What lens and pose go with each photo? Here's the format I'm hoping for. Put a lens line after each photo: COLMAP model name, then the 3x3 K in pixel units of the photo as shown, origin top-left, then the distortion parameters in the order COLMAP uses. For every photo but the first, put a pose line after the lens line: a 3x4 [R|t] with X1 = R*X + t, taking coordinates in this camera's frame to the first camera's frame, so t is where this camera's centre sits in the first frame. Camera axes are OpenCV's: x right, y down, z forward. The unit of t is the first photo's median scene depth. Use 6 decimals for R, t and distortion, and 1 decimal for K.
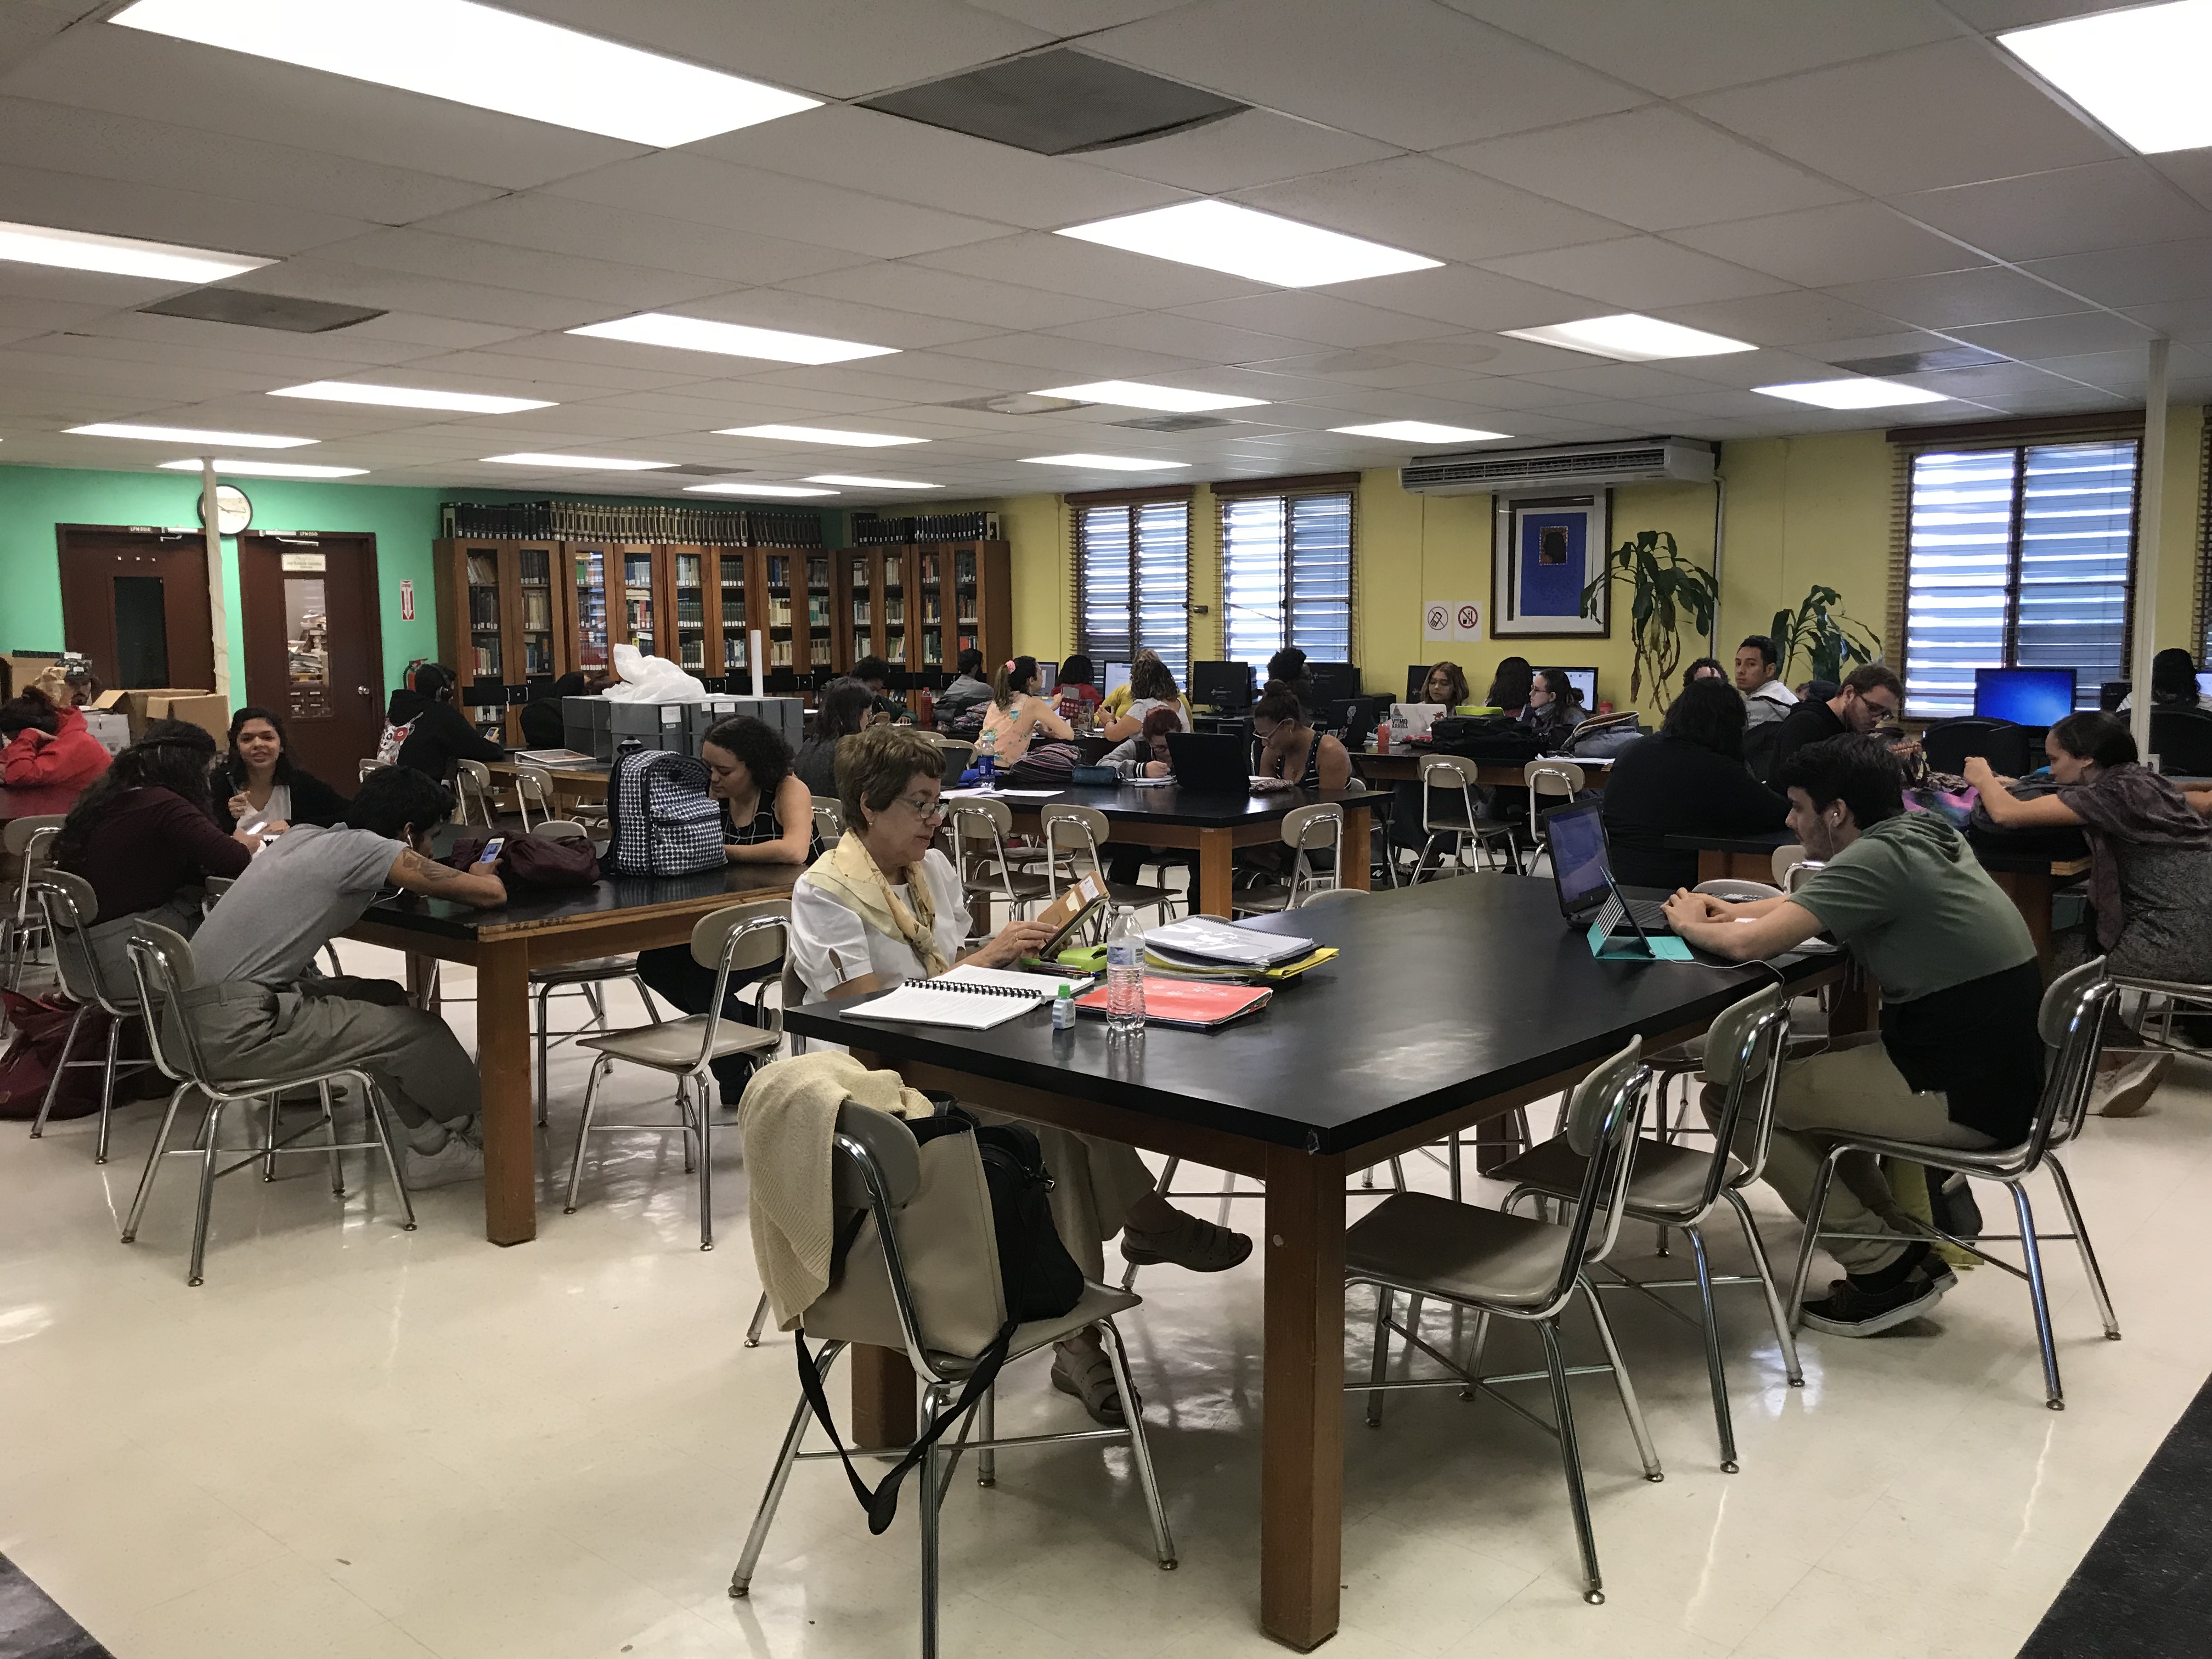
lens RADIAL K [[1821.8, 0, 1110.2], [0, 1821.8, 834.0], [0, 0, 1]] dist [0.042926, -0.028387]
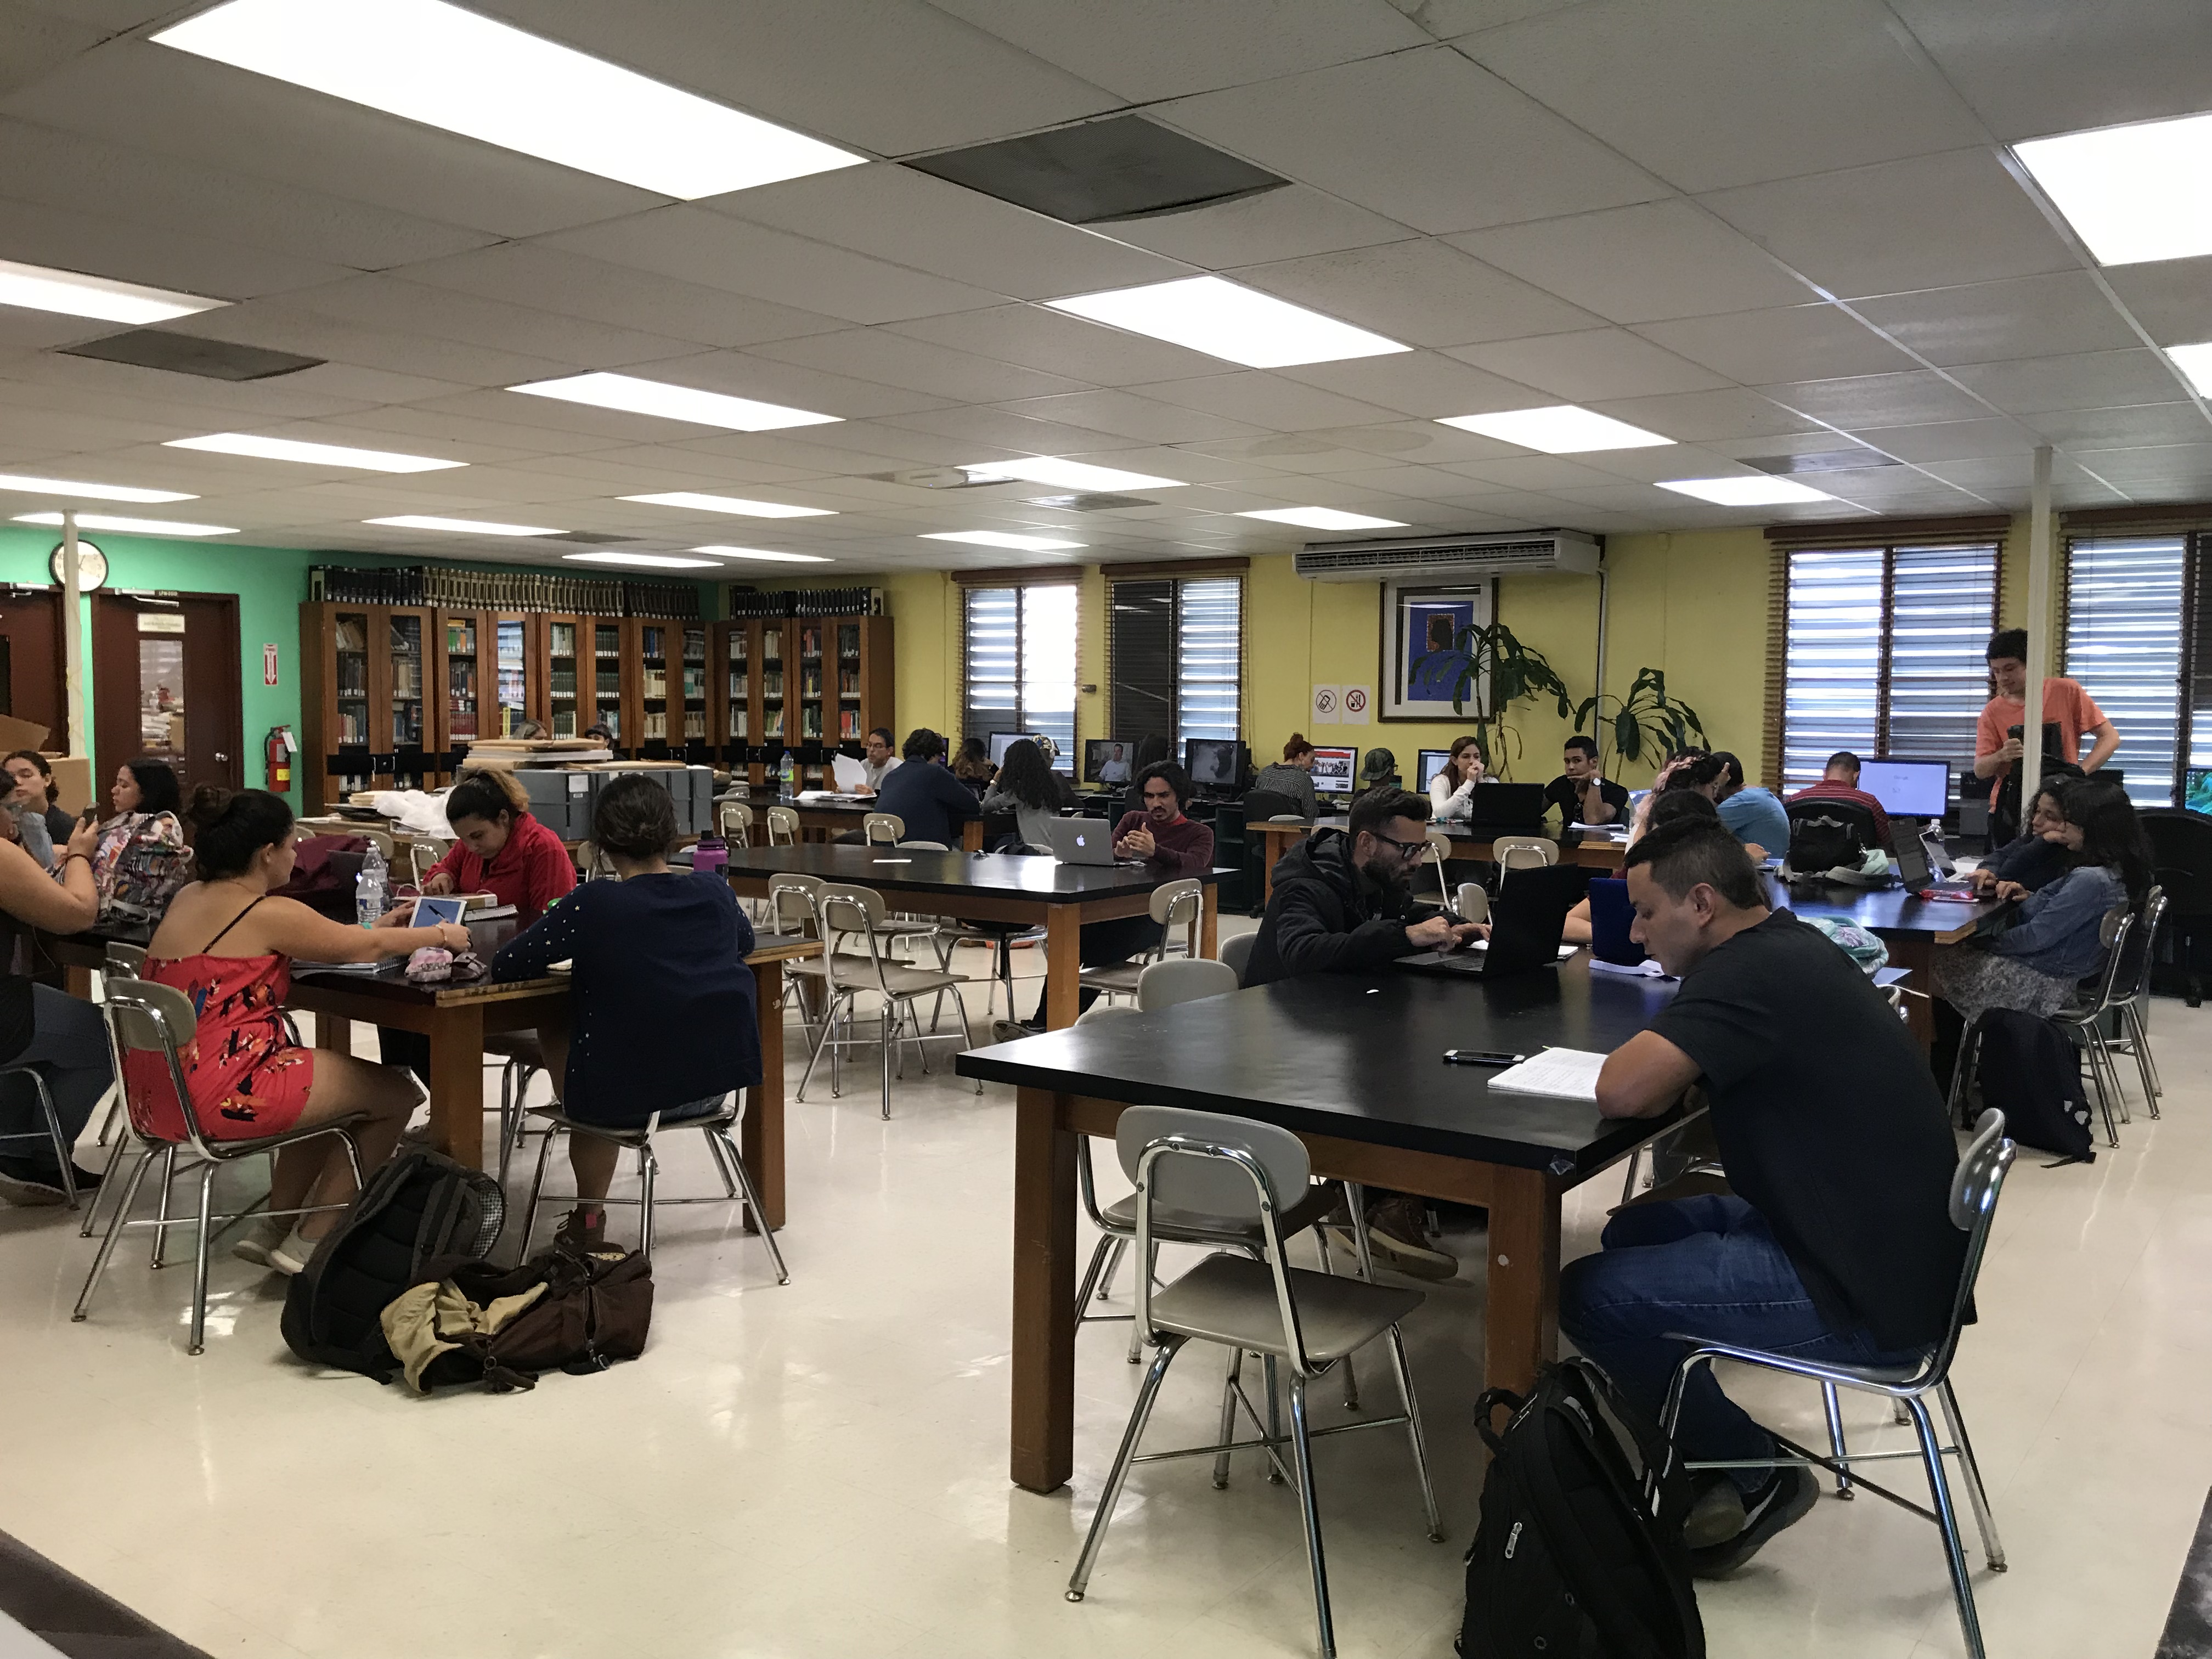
lens RADIAL K [[1821.8, 0, 1098.5], [0, 1821.8, 832.1], [0, 0, 1]] dist [0.042926, -0.028387]
pose [[0.996172, 0.011543, 0.086650, -0.034916], [-0.007431, 0.998838, -0.047626, 0.004245], [-0.087100, 0.046800, 0.995100, 0.003705]]
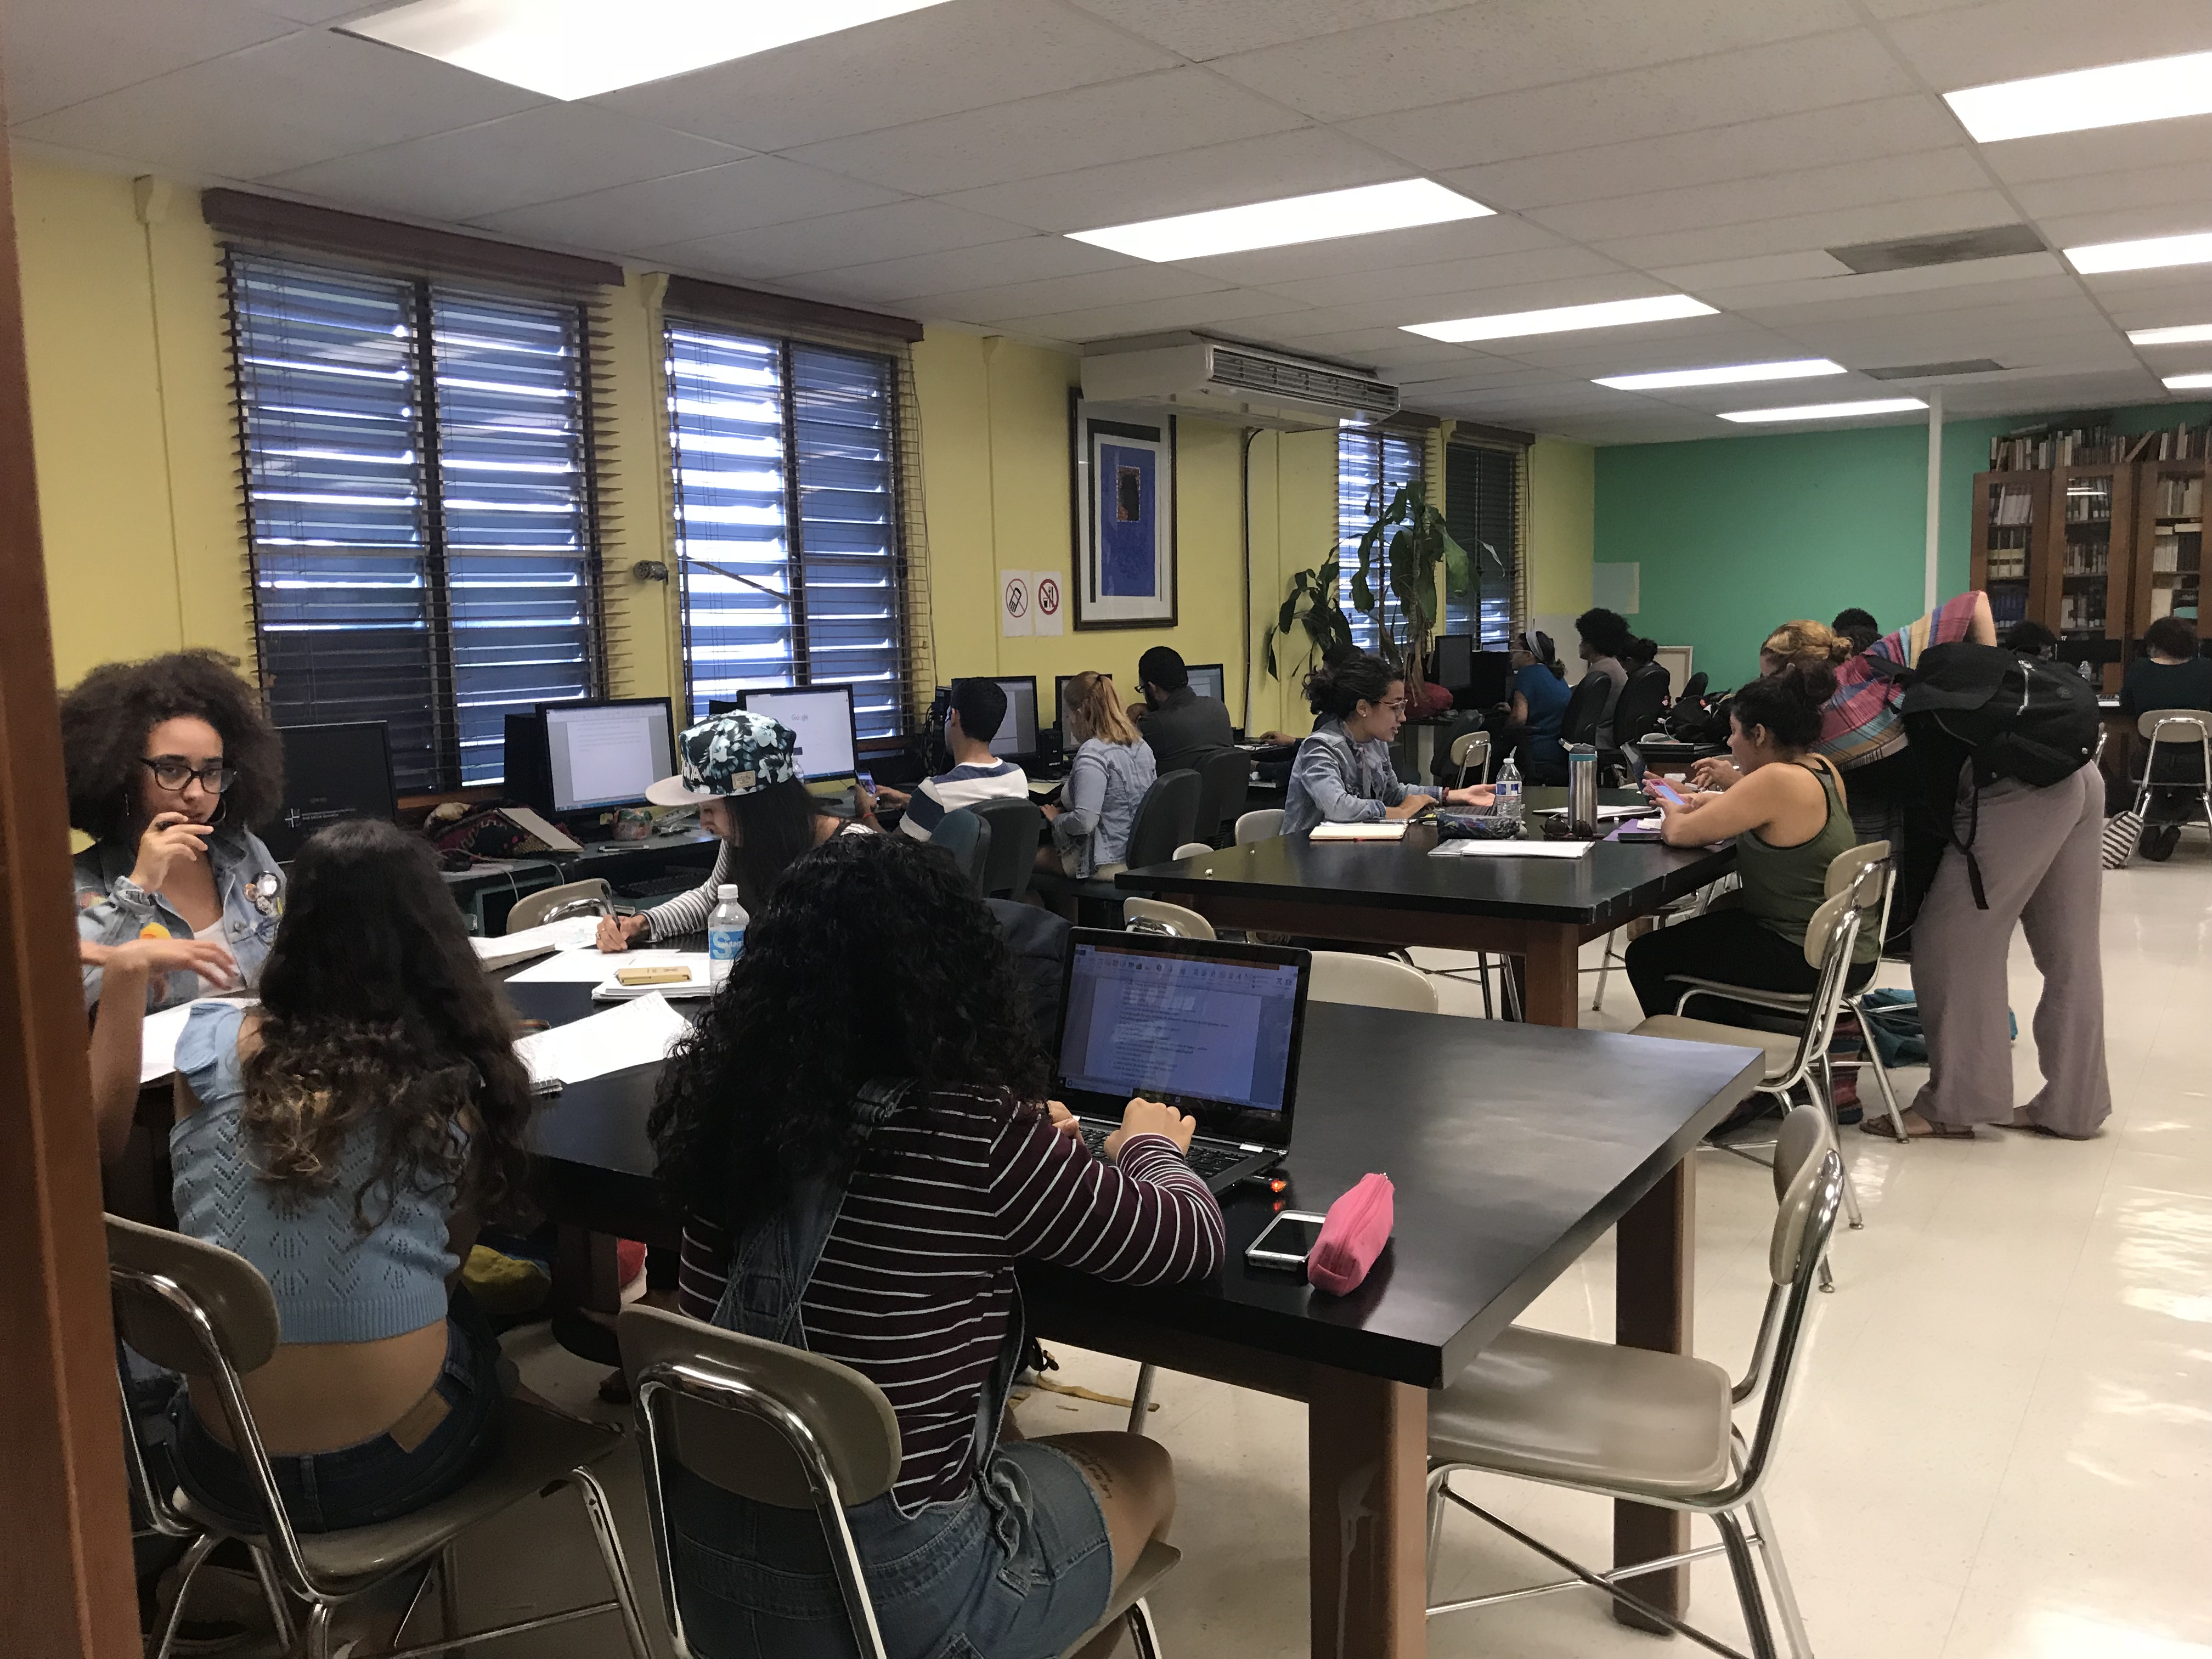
lens RADIAL K [[1821.8, 0, 1102.4], [0, 1821.8, 823.7], [0, 0, 1]] dist [0.042926, -0.028387]
pose [[-0.119316, -0.088979, 0.988861, -0.427830], [0.150094, 0.982913, 0.106554, -0.107509], [-0.981446, 0.161136, -0.103922, 1.071929]]
